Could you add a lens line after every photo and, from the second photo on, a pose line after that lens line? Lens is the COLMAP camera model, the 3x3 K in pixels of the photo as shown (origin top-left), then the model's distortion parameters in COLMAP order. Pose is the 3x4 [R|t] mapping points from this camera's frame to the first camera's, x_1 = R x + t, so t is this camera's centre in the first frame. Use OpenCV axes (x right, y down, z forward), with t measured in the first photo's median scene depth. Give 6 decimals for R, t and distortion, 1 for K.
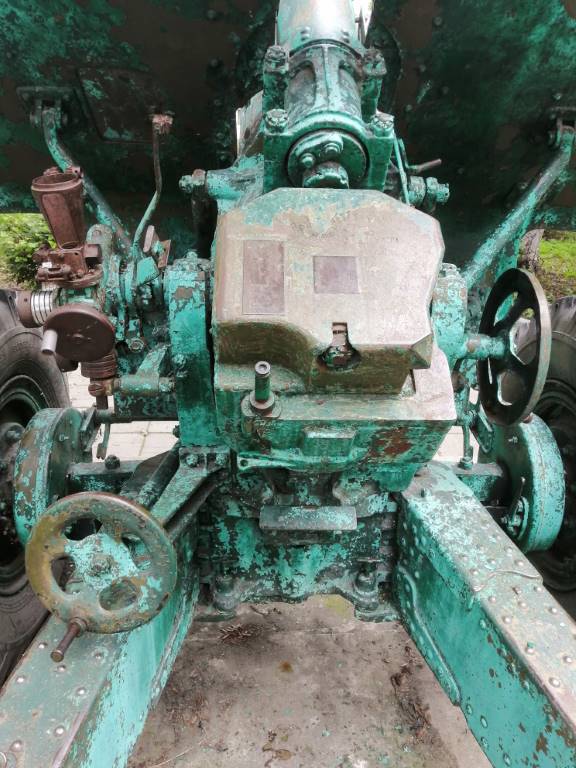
lens RADIAL K [[610.4, 0, 283.6], [0, 610.4, 386.4], [0, 0, 1]] dist [-0.009892, 0.035299]
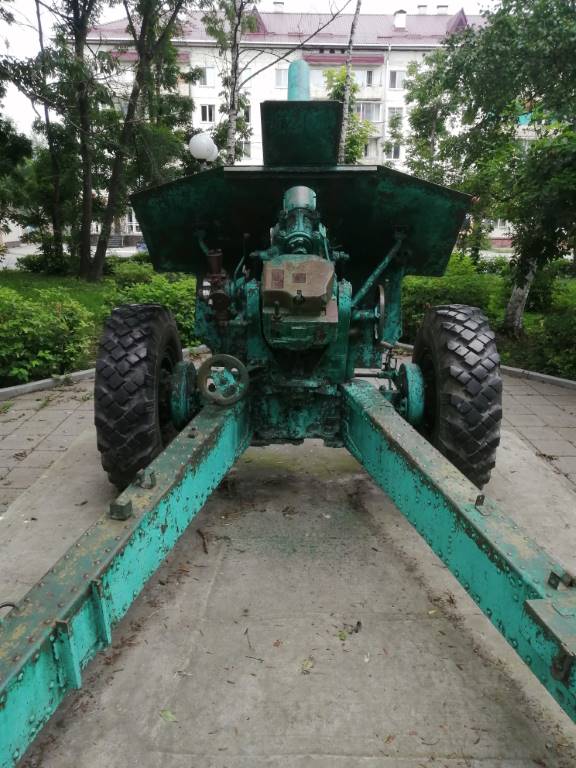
lens RADIAL K [[610.4, 0, 290.1], [0, 610.4, 382.6], [0, 0, 1]] dist [-0.009892, 0.035299]
pose [[0.998663, -0.009467, -0.050813, 0.141729], [0.001903, 0.989149, -0.146905, 0.618072], [0.051652, 0.146612, 0.987845, -1.571026]]
